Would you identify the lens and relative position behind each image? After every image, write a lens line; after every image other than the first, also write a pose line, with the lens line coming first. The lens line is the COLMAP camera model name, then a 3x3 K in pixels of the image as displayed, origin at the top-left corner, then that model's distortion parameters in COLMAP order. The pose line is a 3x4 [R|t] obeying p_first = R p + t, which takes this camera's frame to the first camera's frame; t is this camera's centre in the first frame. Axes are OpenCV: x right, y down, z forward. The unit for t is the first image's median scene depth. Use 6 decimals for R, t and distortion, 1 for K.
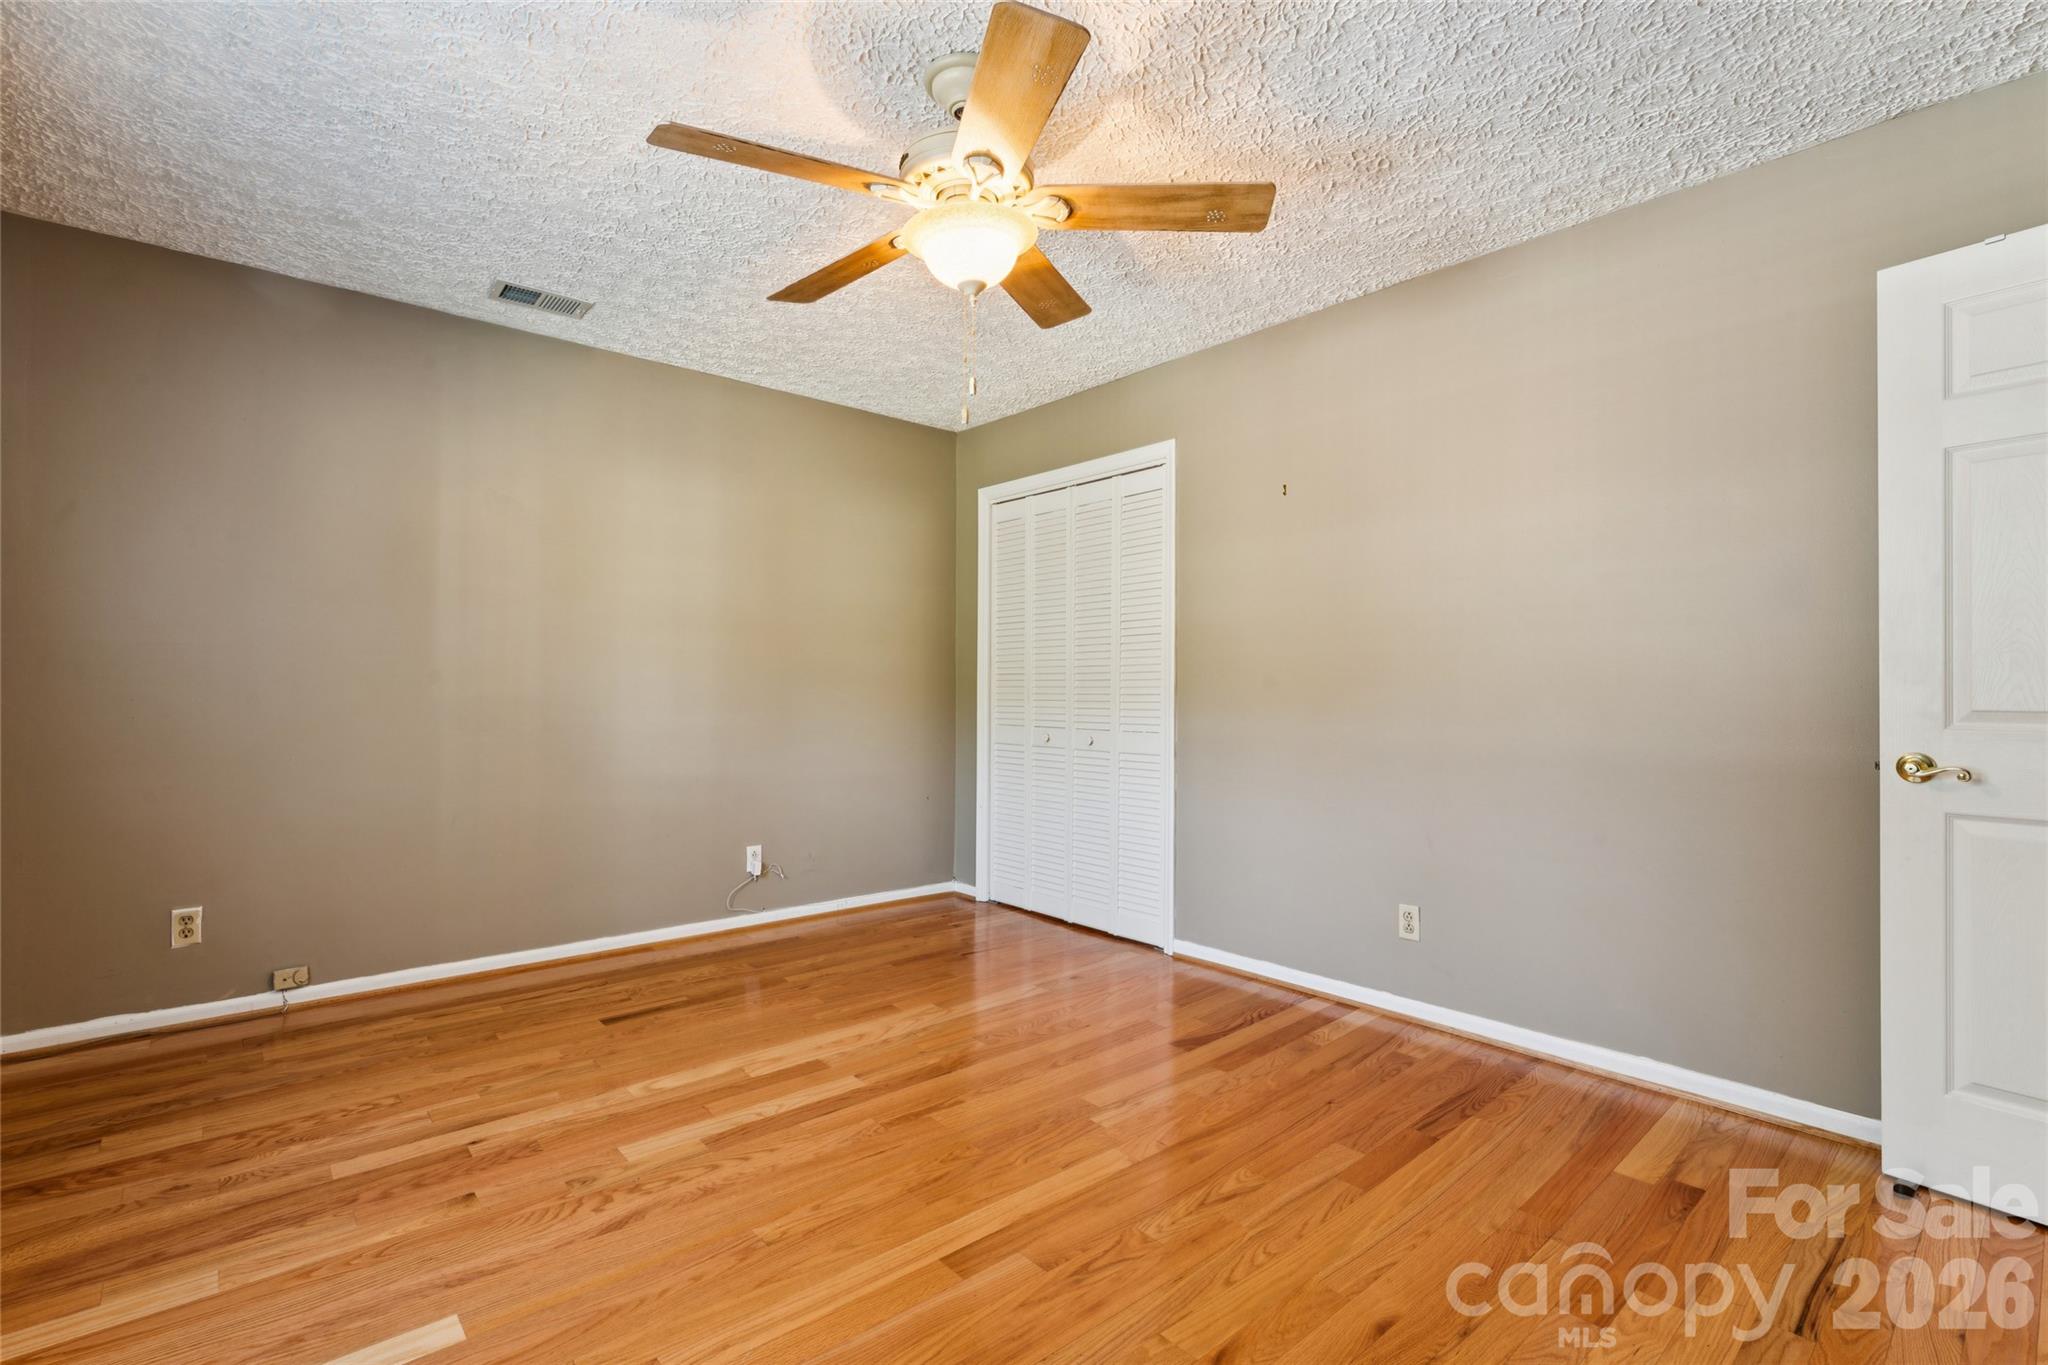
lens RADIAL K [[934.8, 0, 1026.0], [0, 934.8, 685.6], [0, 0, 1]] dist [0.002988, -0.000160]
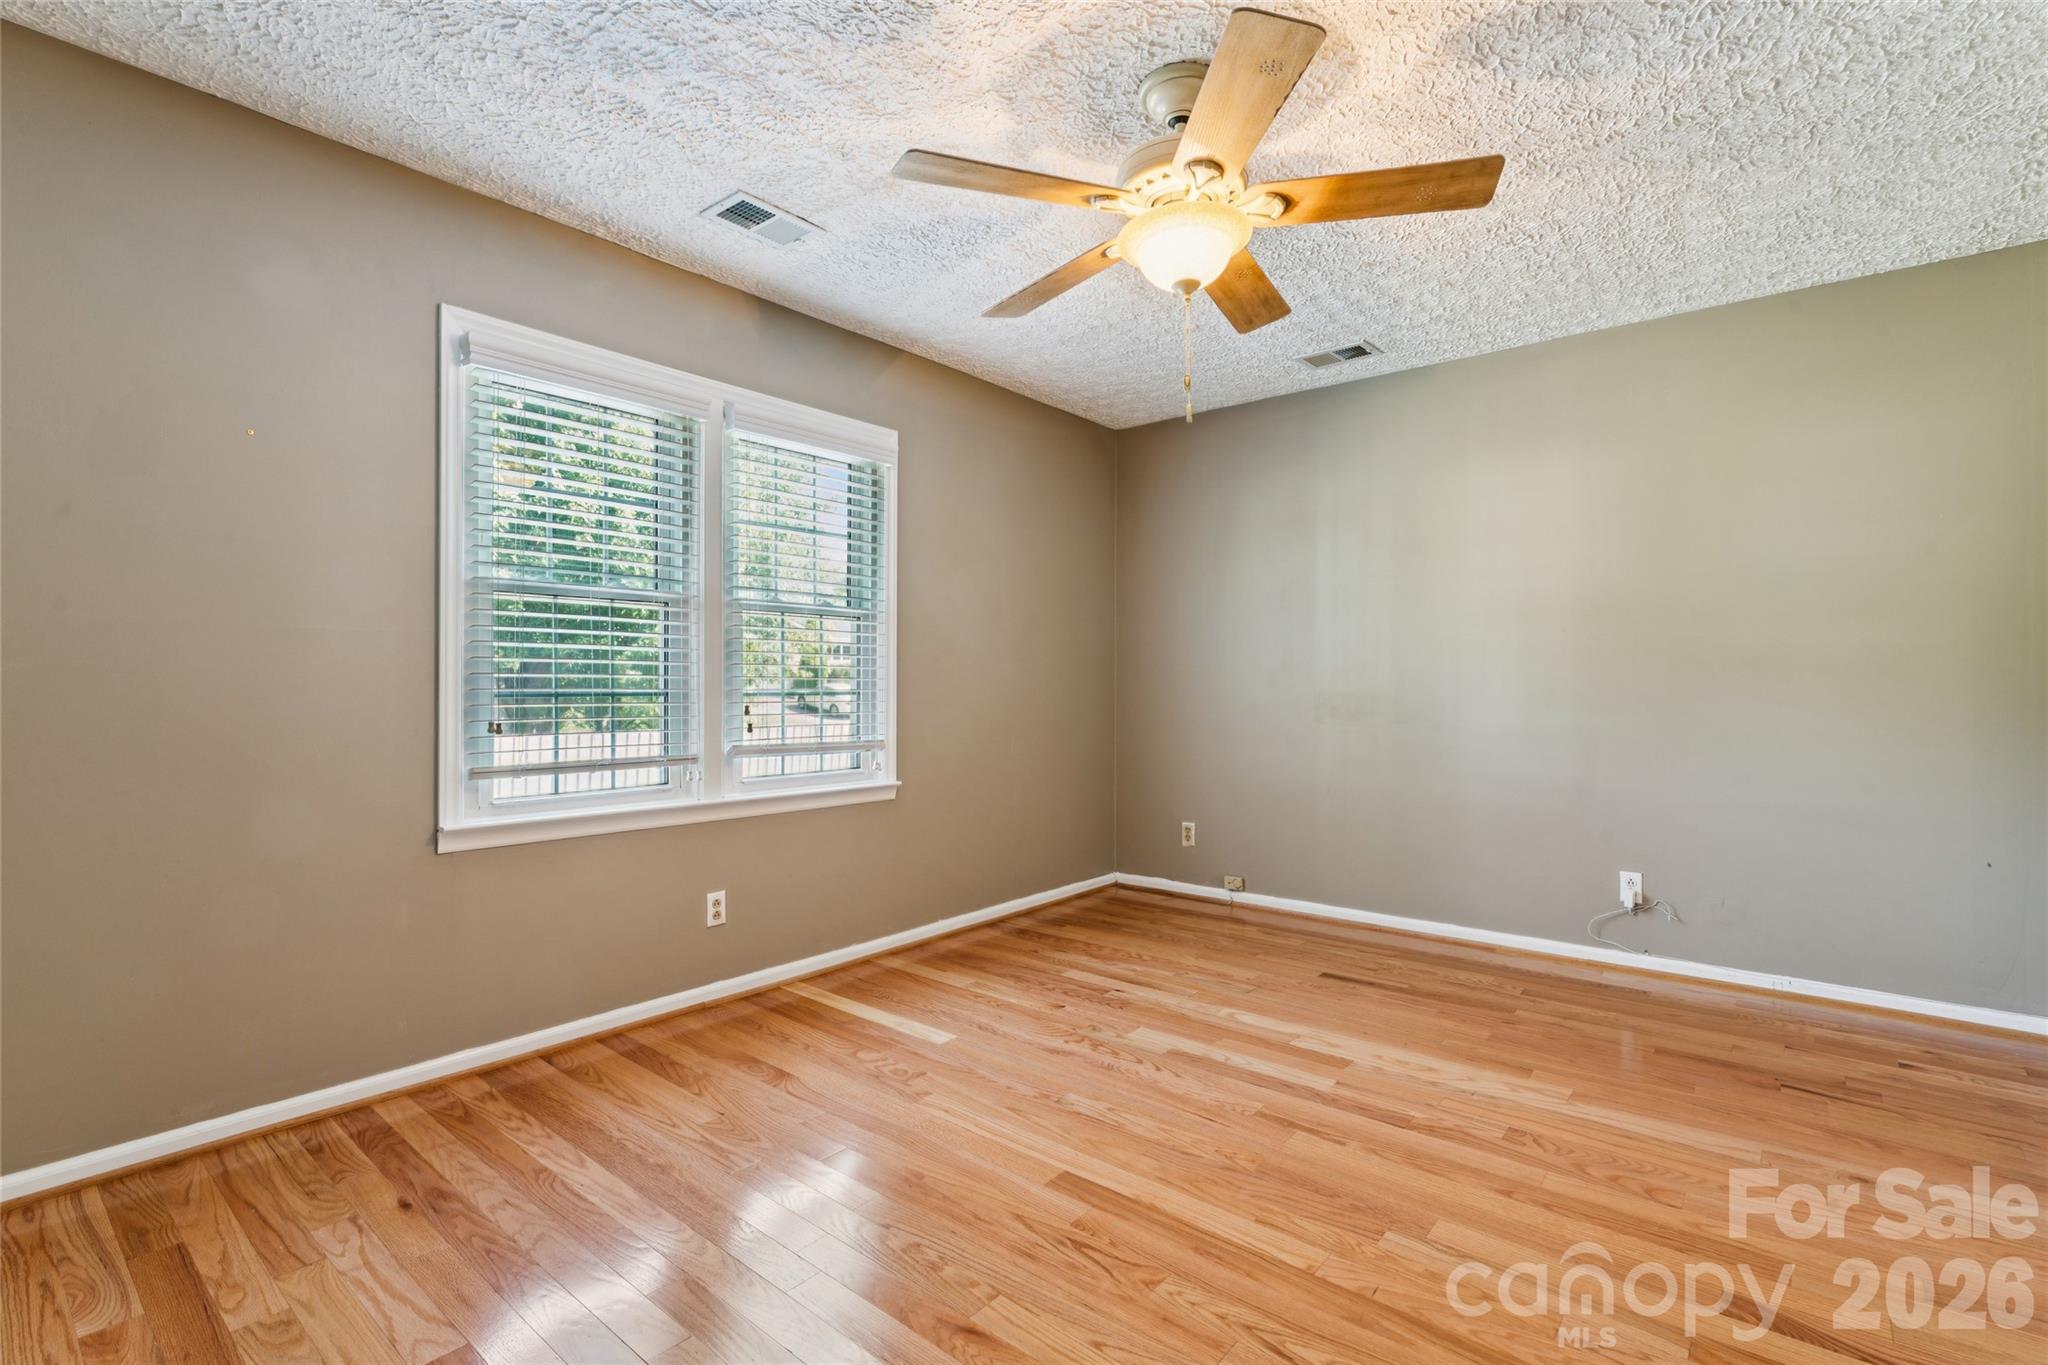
lens RADIAL K [[934.8, 0, 1026.4], [0, 934.8, 684.3], [0, 0, 1]] dist [0.002988, -0.000160]
pose [[0.160157, -0.006503, -0.987070, 0.743291], [0.002148, 0.999978, -0.006240, 0.011015], [0.987089, -0.001121, 0.160167, 0.541709]]
